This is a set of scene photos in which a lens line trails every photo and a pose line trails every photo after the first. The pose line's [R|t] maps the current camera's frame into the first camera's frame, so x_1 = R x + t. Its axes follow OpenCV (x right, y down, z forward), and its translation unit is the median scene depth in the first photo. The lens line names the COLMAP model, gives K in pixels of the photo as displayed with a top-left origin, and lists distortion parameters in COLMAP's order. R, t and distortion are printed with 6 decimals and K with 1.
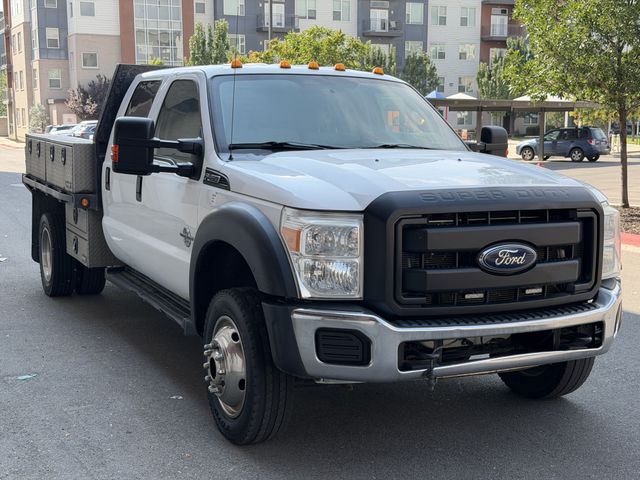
lens RADIAL K [[889.4, 0, 320.0], [0, 889.4, 240.0], [0, 0, 1]] dist [0.204967, -0.477884]
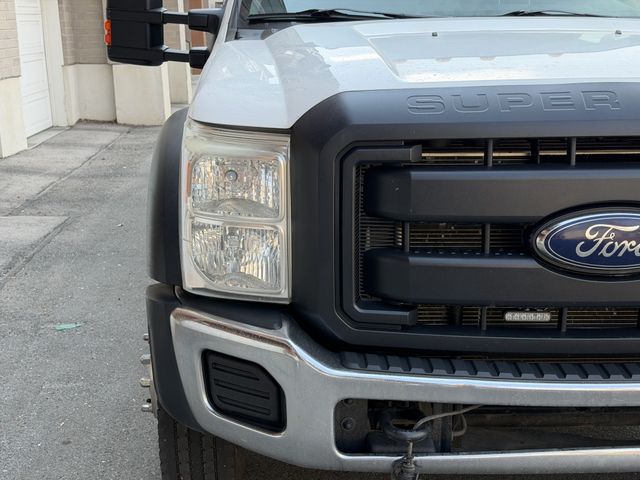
lens RADIAL K [[889.4, 0, 320.0], [0, 889.4, 240.0], [0, 0, 1]] dist [0.204967, -0.477884]
pose [[0.914356, 0.077939, -0.397338, 0.240973], [-0.037079, 0.993294, 0.109512, -0.023854], [0.403209, -0.085400, 0.911114, 0.493240]]
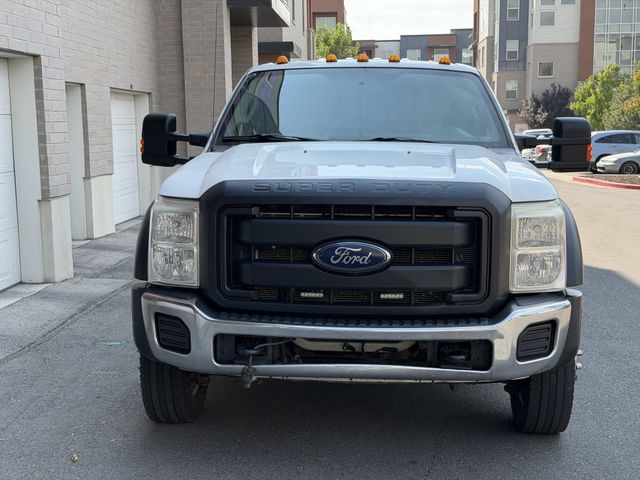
lens RADIAL K [[889.4, 0, 320.0], [0, 889.4, 240.0], [0, 0, 1]] dist [0.204967, -0.477884]
pose [[0.865245, 0.052693, -0.498572, 0.598391], [-0.058282, 0.998291, 0.004361, 0.001038], [0.497950, 0.025284, 0.866837, 0.185647]]
